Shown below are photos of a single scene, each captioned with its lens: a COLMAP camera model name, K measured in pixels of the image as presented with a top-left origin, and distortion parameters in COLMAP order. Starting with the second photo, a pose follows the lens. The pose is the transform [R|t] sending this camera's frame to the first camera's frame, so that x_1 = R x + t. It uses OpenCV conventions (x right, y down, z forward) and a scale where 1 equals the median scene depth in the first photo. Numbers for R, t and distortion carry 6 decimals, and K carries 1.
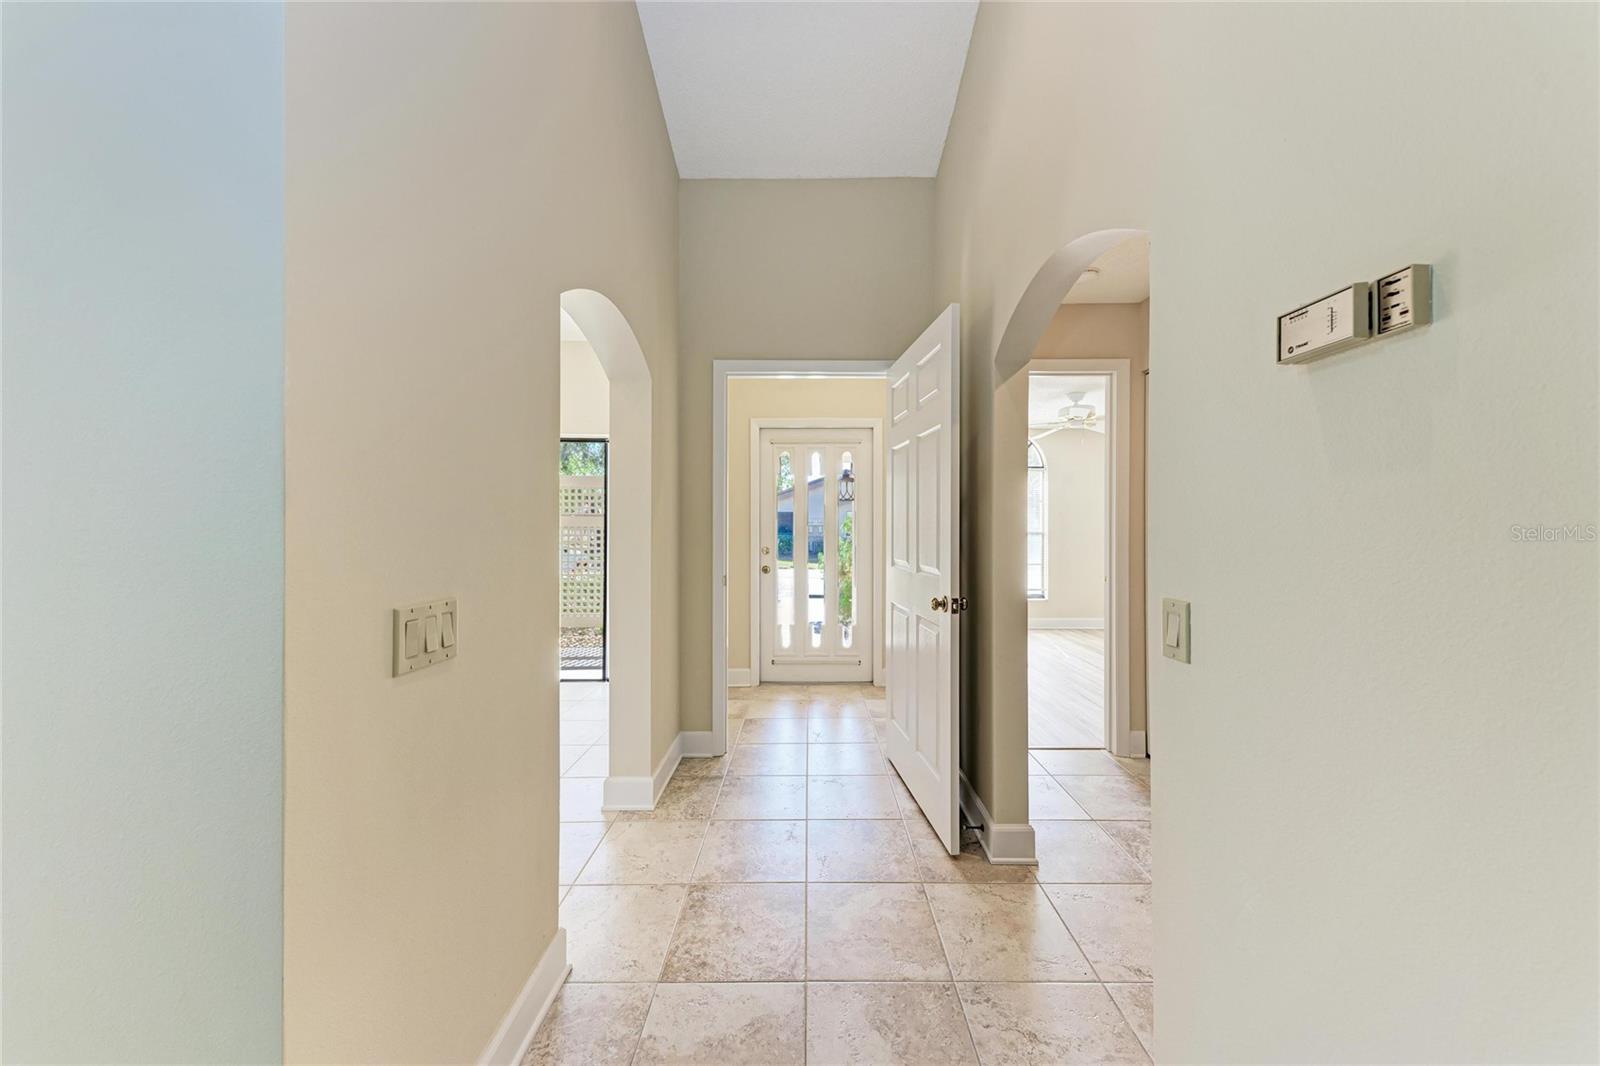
lens RADIAL K [[558.8, 0, 815.5], [0, 558.8, 525.6], [0, 0, 1]] dist [0.000069, -0.000067]
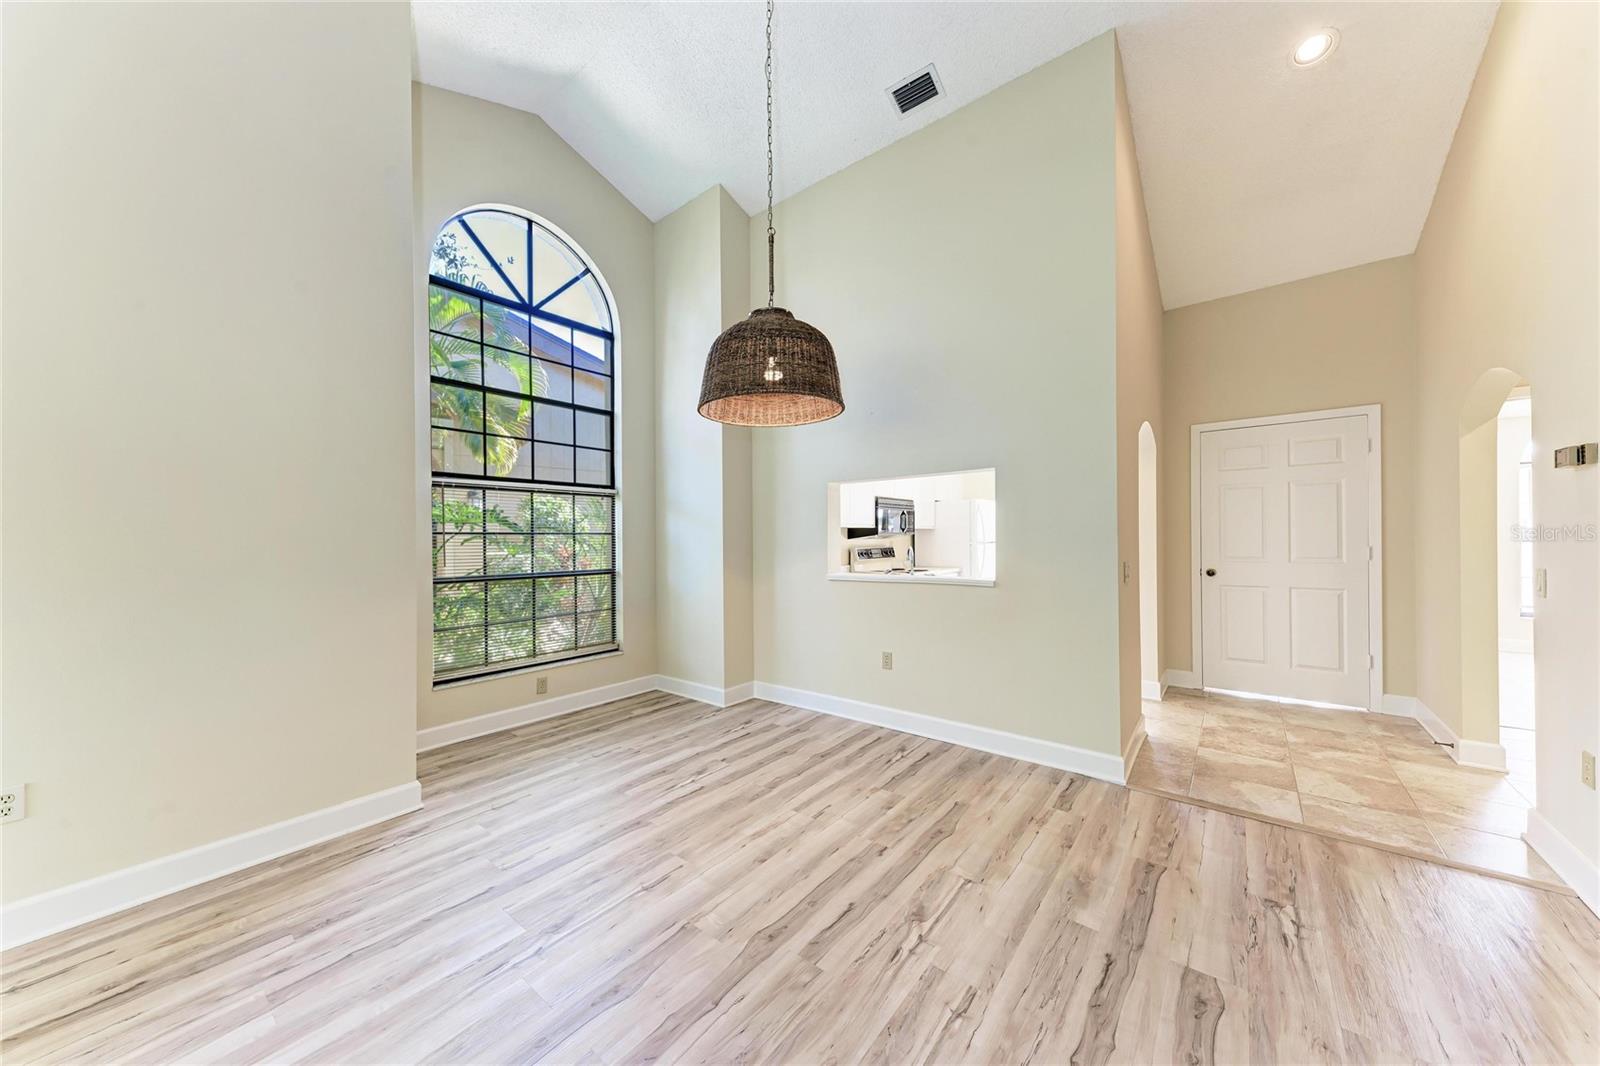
lens RADIAL K [[552.8, 0, 796.2], [0, 552.8, 539.1], [0, 0, 1]] dist [0.014675, -0.000344]
pose [[0.771260, -0.006481, -0.636487, -0.075970], [0.008150, 0.999967, -0.000305, 0.000946], [0.636468, -0.004952, 0.771287, -1.231105]]
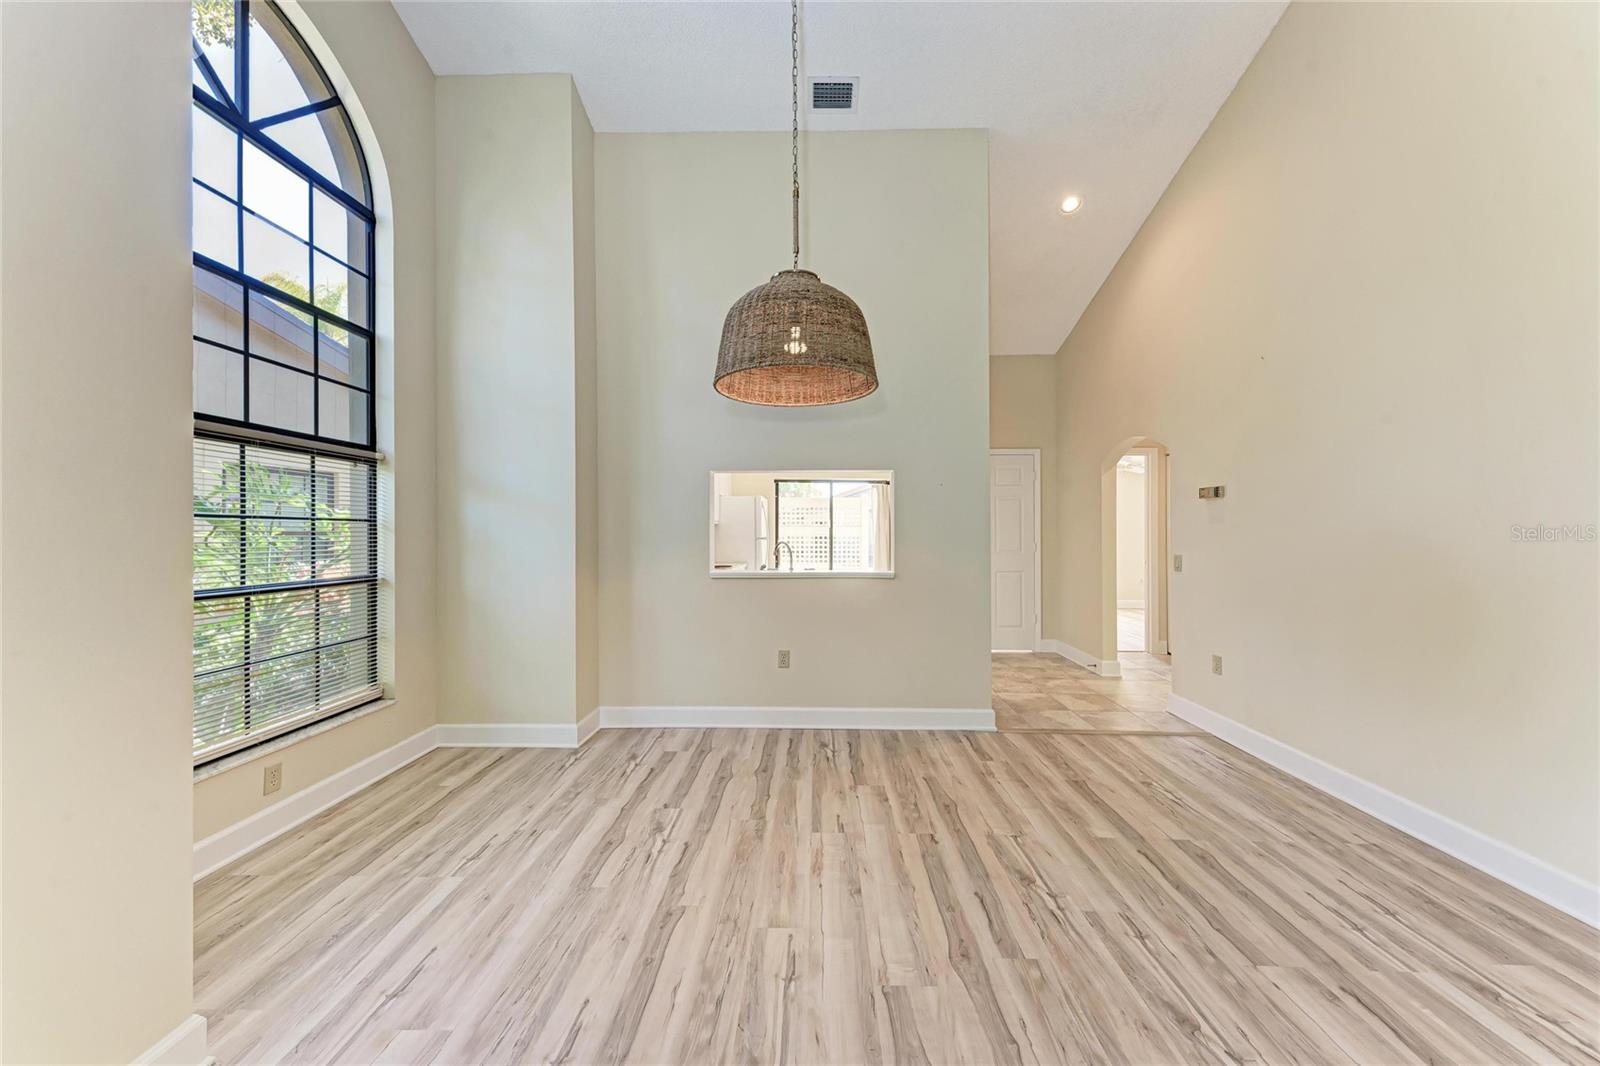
lens RADIAL K [[561.3, 0, 808.8], [0, 561.3, 531.8], [0, 0, 1]] dist [0.012204, -0.000408]
pose [[0.999603, 0.003553, -0.027958, -0.860009], [-0.003637, 0.999989, -0.002957, 0.002805], [0.027947, 0.003057, 0.999605, -1.423704]]
